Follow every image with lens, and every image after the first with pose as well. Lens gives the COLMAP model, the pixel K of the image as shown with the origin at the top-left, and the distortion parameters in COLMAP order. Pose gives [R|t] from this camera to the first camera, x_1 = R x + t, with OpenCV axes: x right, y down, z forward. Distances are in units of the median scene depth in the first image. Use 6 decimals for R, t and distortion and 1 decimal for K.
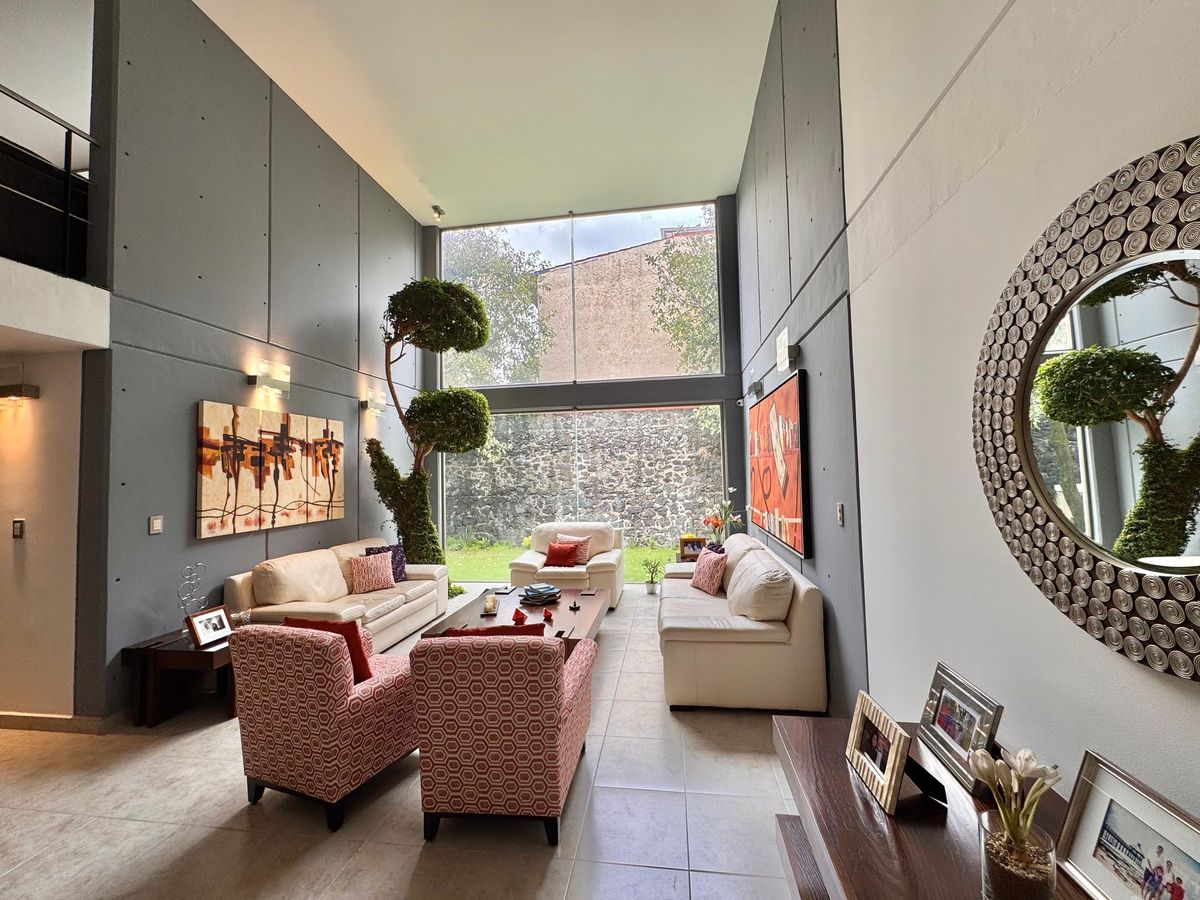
lens RADIAL K [[481.0, 0, 601.3], [0, 481.0, 449.2], [0, 0, 1]] dist [-0.004429, 0.000789]
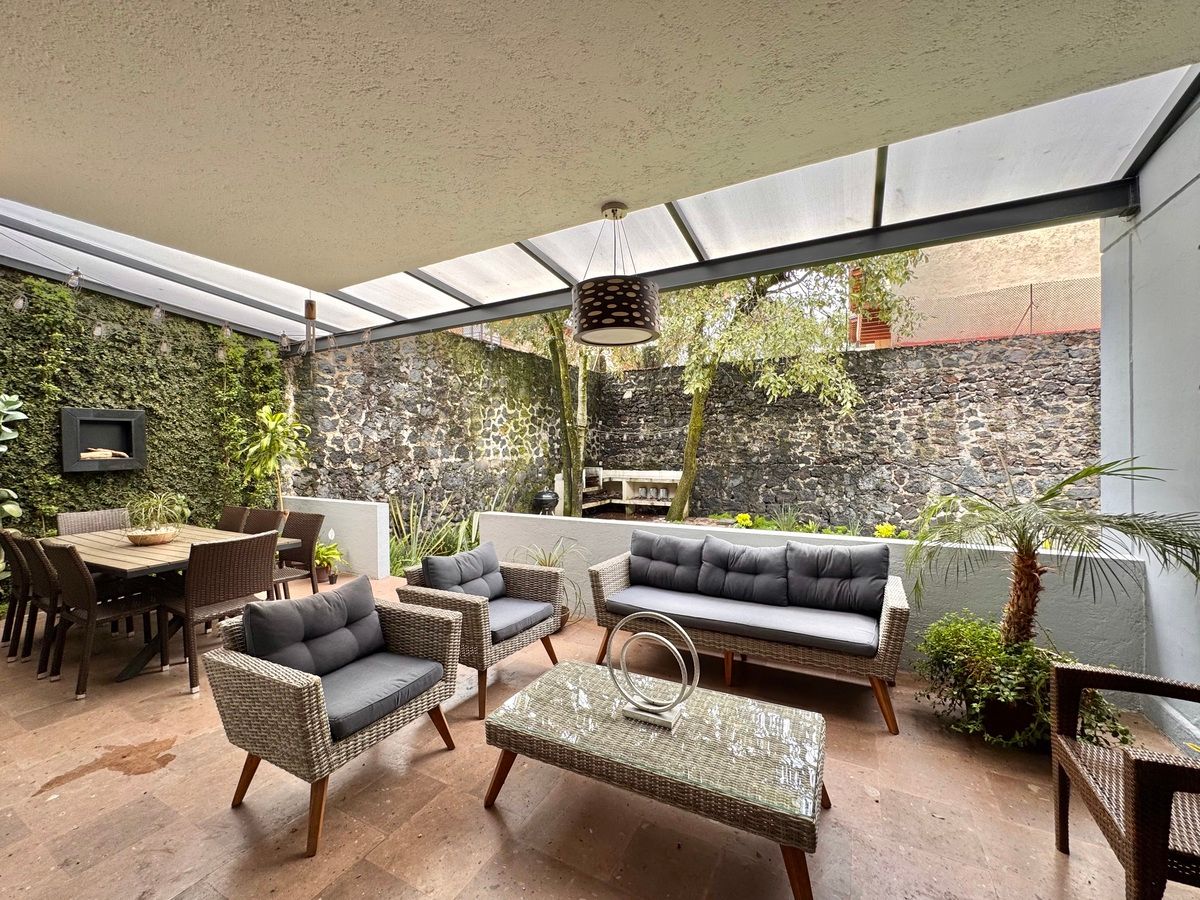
lens RADIAL K [[481.0, 0, 601.0], [0, 481.0, 448.9], [0, 0, 1]] dist [-0.004429, 0.000789]
pose [[0.939470, 0.017772, -0.342171, -0.892091], [0.000948, 0.998515, 0.054463, 0.102290], [0.342631, -0.051490, 0.938058, 0.625352]]
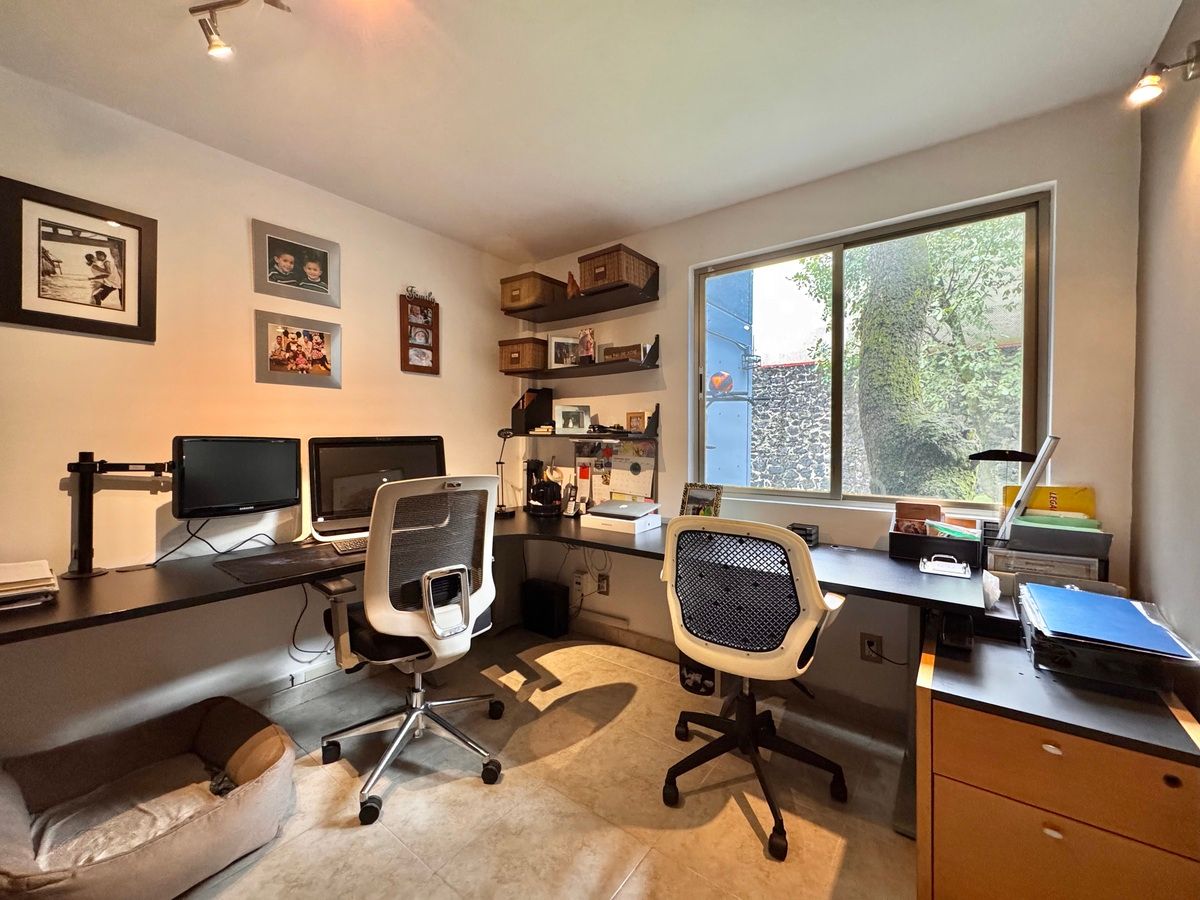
lens RADIAL K [[481.0, 0, 601.7], [0, 481.0, 447.0], [0, 0, 1]] dist [-0.004429, 0.000789]
pose [[0.873561, 0.034120, -0.485517, 0.680119], [-0.002308, 0.997819, 0.065971, 0.049492], [0.486709, -0.056509, 0.871735, -0.042030]]
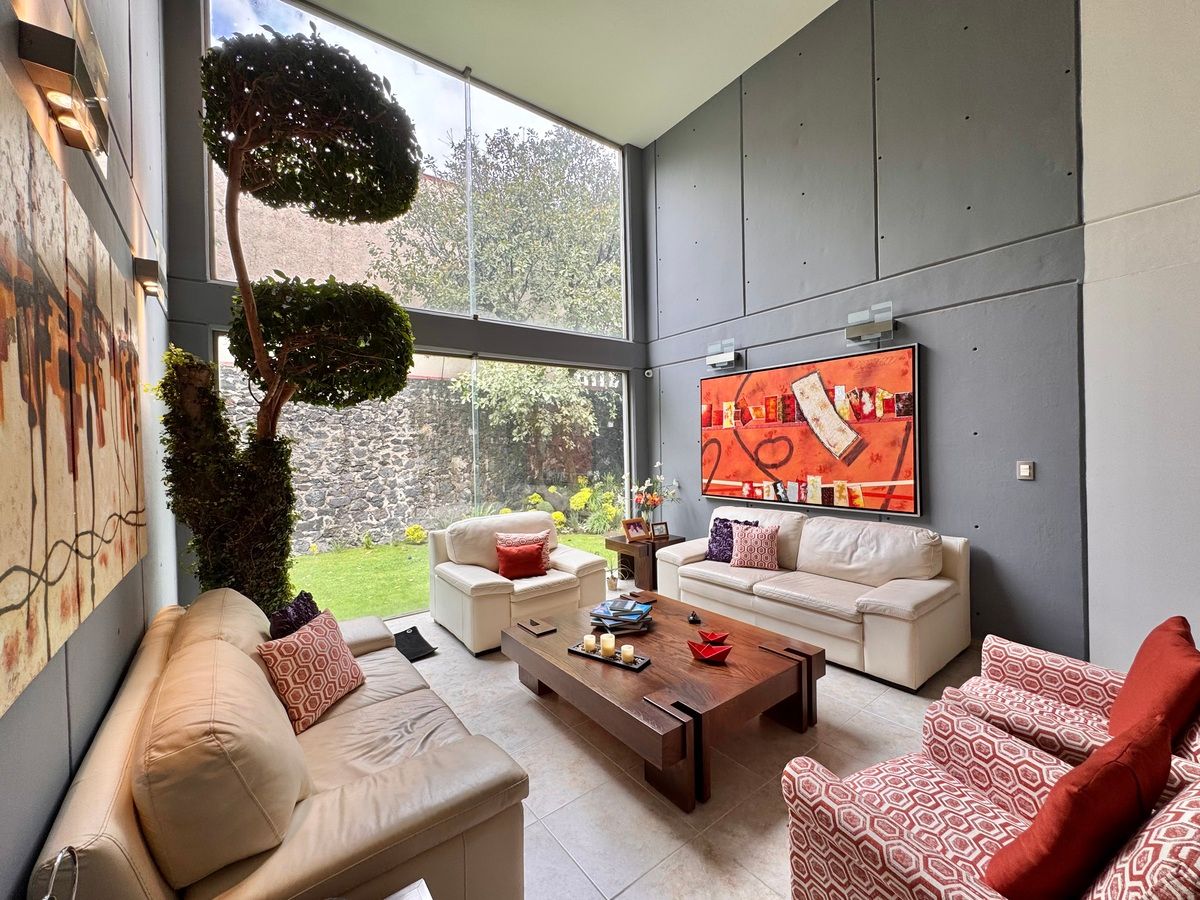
lens RADIAL K [[481.0, 0, 601.5], [0, 481.0, 449.0], [0, 0, 1]] dist [-0.004429, 0.000789]
pose [[0.700910, 0.002575, 0.713245, -0.548403], [-0.024262, 0.999501, 0.020235, 0.043557], [-0.712837, -0.031488, 0.700623, 0.474743]]
